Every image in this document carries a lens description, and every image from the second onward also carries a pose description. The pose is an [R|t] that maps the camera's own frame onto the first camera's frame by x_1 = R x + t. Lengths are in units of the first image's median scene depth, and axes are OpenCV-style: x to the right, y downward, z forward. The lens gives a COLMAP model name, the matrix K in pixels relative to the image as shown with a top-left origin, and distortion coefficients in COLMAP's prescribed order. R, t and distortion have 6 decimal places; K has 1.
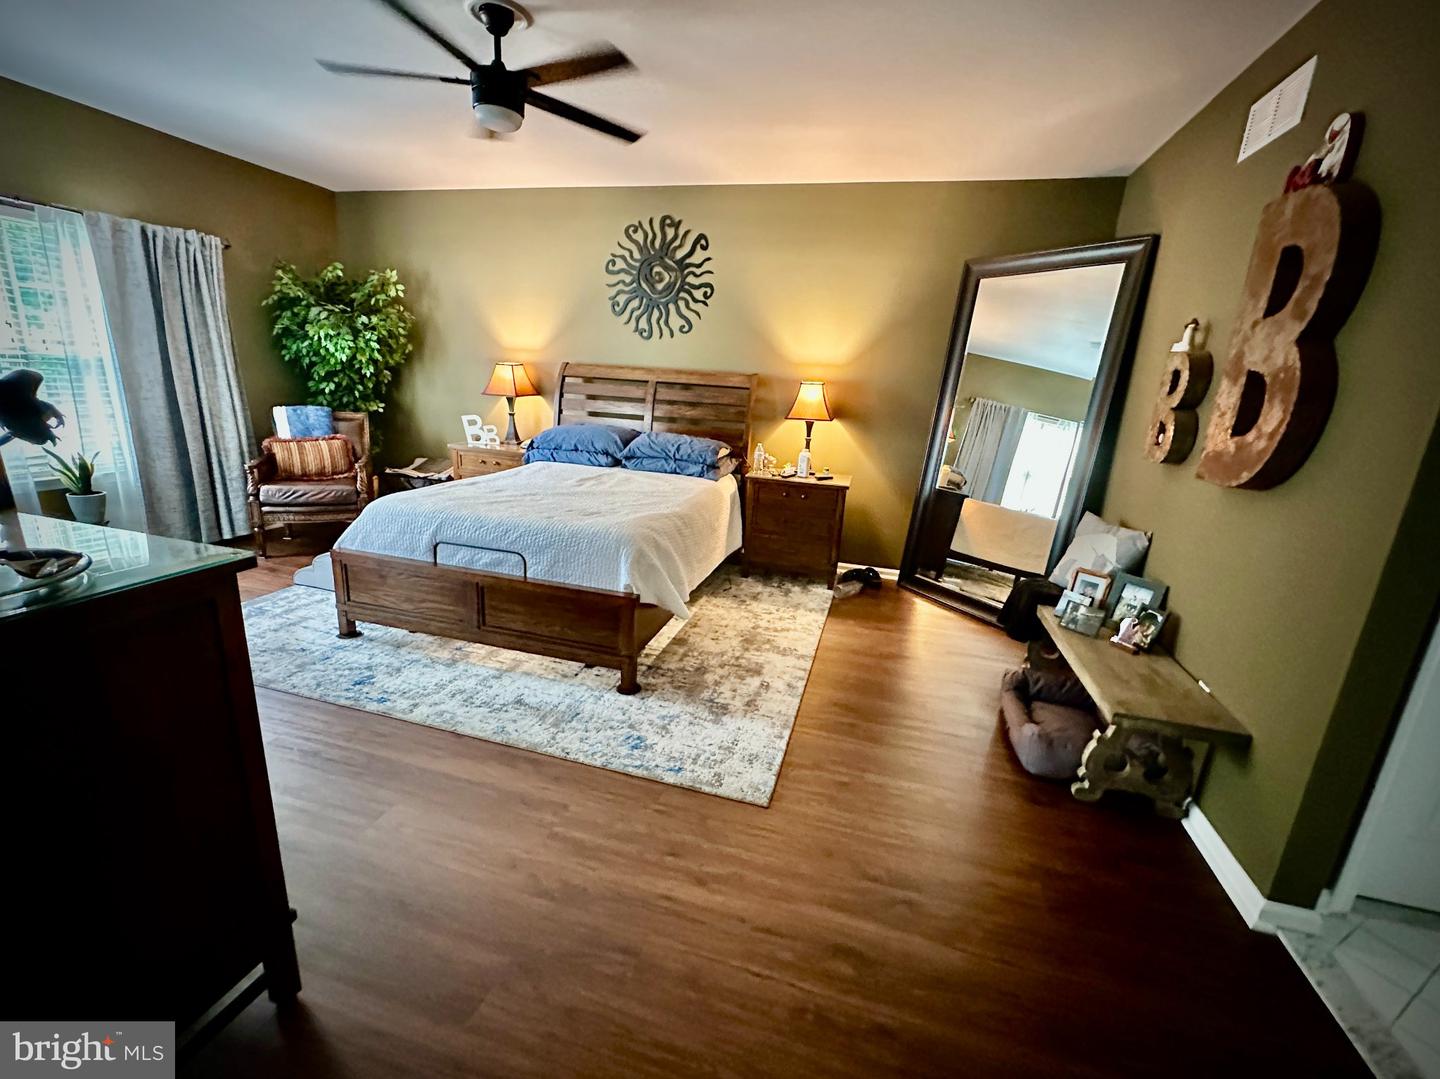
lens RADIAL K [[579.3, 0, 721.0], [0, 579.3, 534.8], [0, 0, 1]] dist [-0.002666, 0.000380]
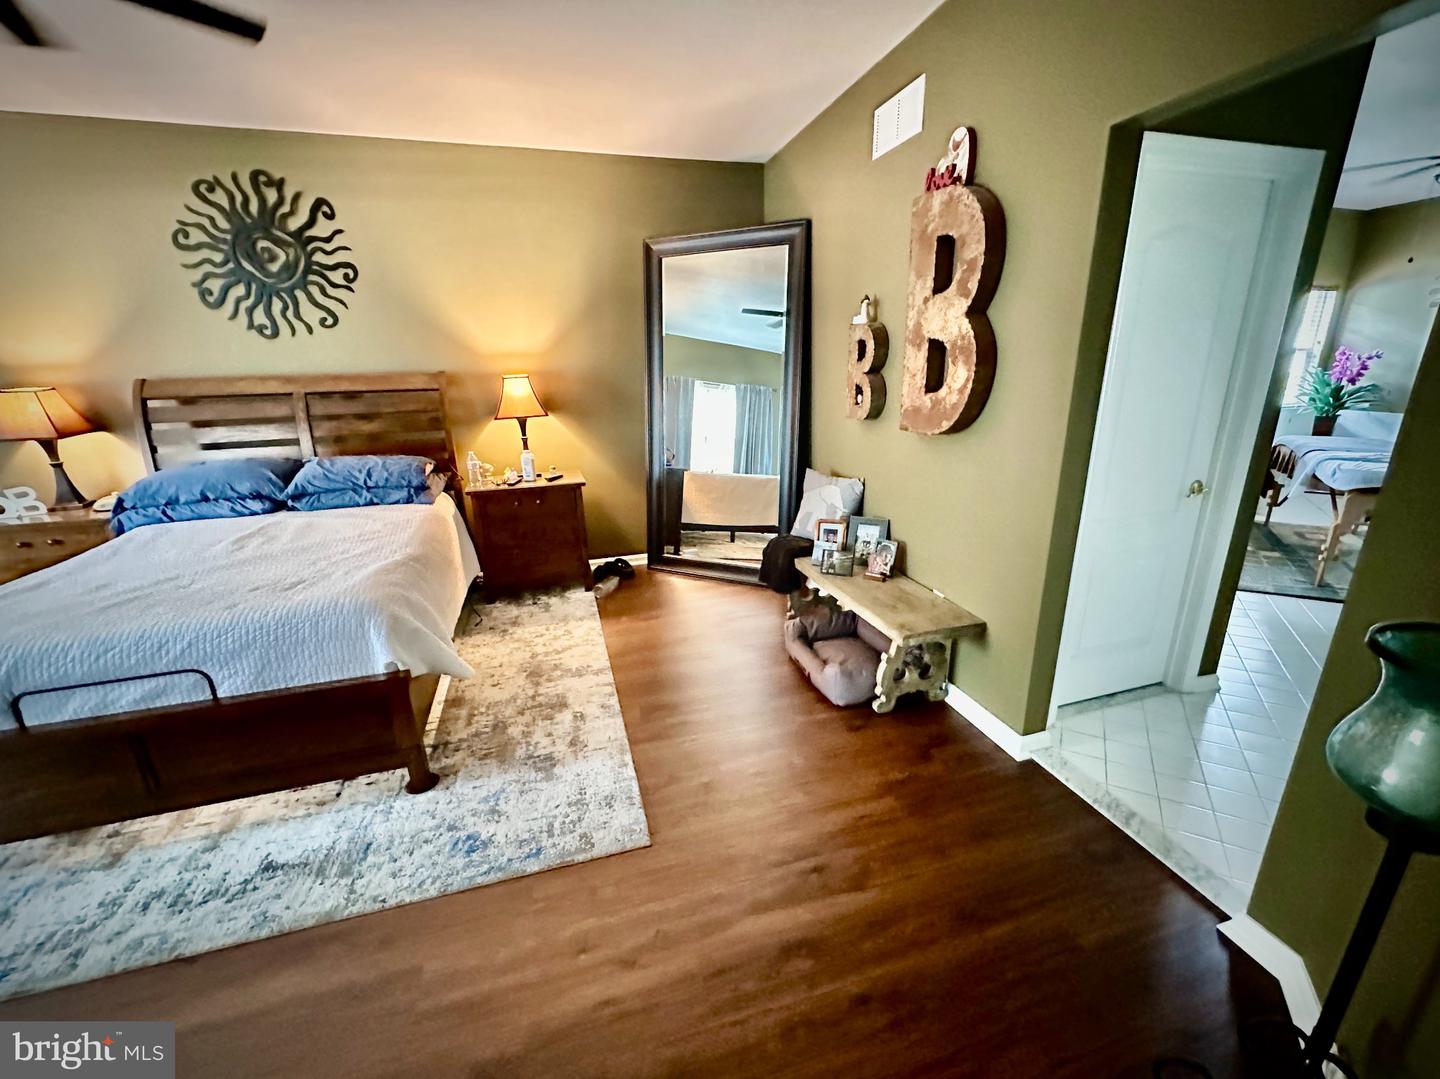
lens RADIAL K [[579.3, 0, 714.8], [0, 579.3, 554.9], [0, 0, 1]] dist [-0.002666, 0.000380]
pose [[0.847967, -0.241095, 0.472043, -0.115662], [0.210490, 0.970502, 0.117561, -0.052108], [-0.486462, -0.000328, 0.873702, 0.095362]]
